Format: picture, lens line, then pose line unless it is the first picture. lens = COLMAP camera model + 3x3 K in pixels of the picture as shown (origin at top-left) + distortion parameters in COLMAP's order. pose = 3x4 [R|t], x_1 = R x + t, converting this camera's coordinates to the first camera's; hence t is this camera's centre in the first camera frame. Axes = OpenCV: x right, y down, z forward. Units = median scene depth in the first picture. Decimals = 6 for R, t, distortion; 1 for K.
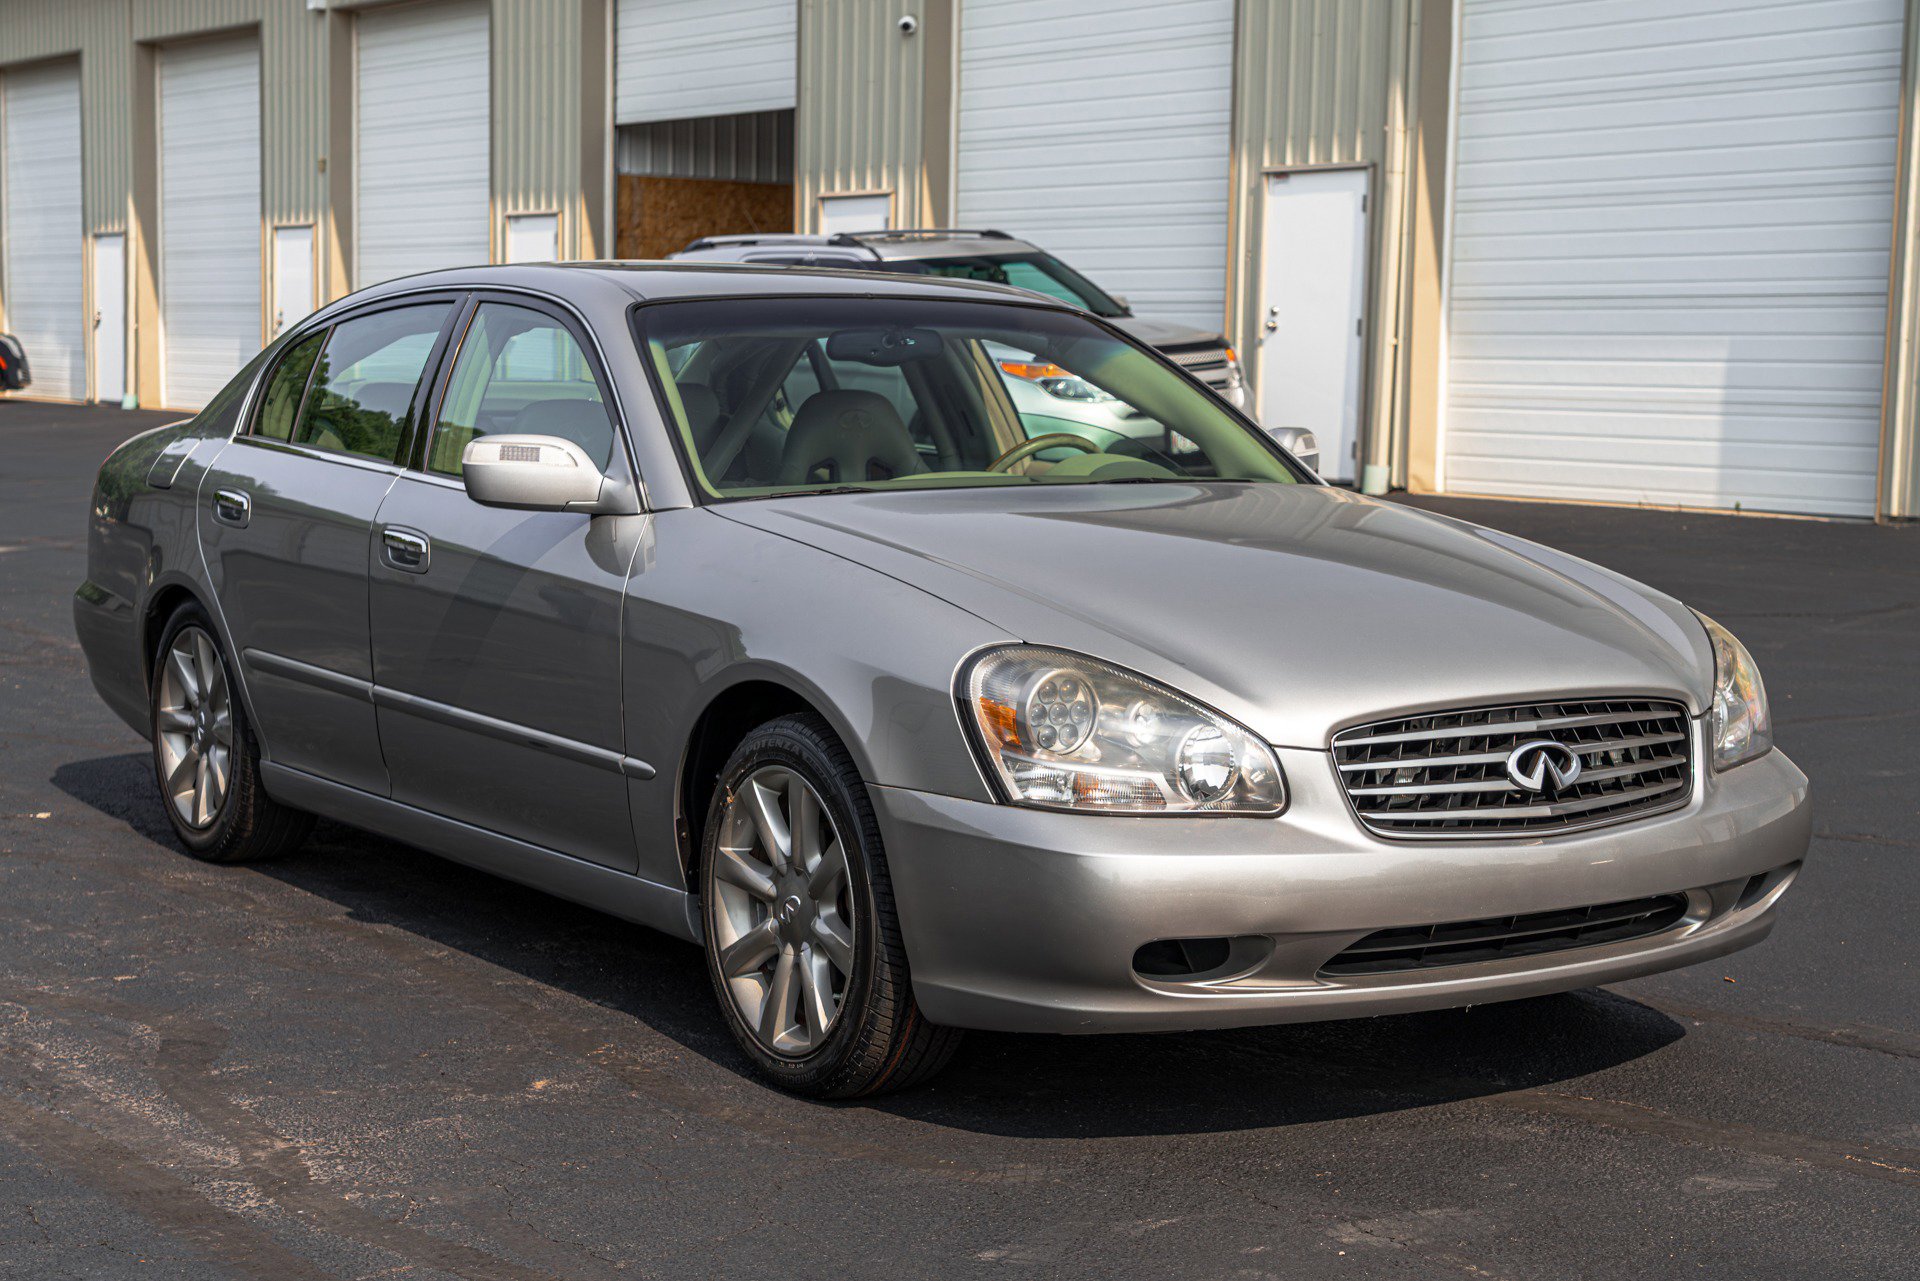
lens RADIAL K [[3040.2, 0, 966.4], [0, 3040.2, 676.6], [0, 0, 1]] dist [0.090653, -0.034620]
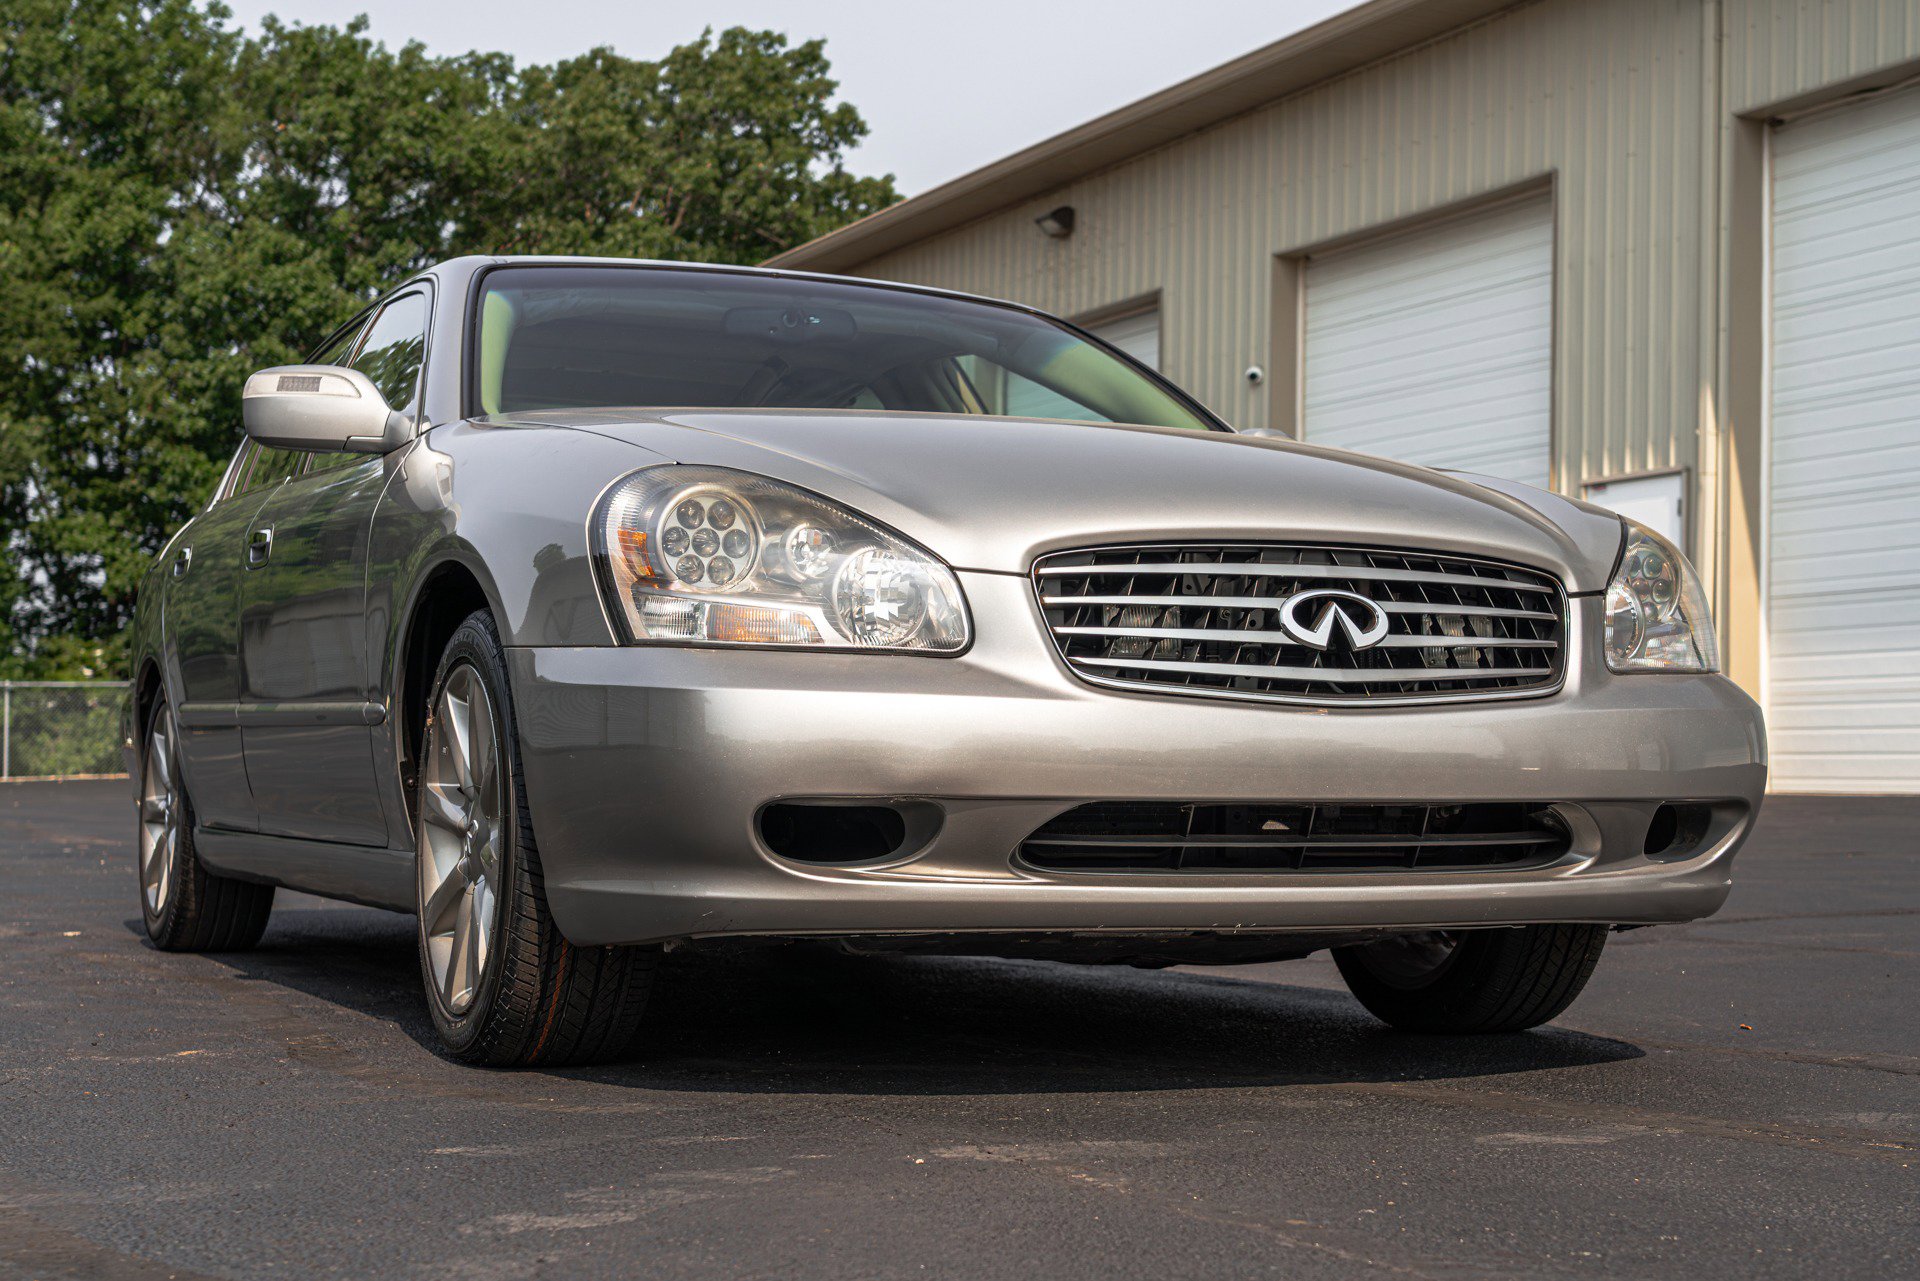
lens RADIAL K [[2794.0, 0, 960.0], [0, 2794.0, 640.5], [0, 0, 1]] dist [0.064839, 0.067660]
pose [[0.985996, -0.007943, -0.166580, 0.204195], [-0.017987, 0.987973, -0.153575, 0.140021], [0.165796, 0.154420, 0.973995, 0.271249]]
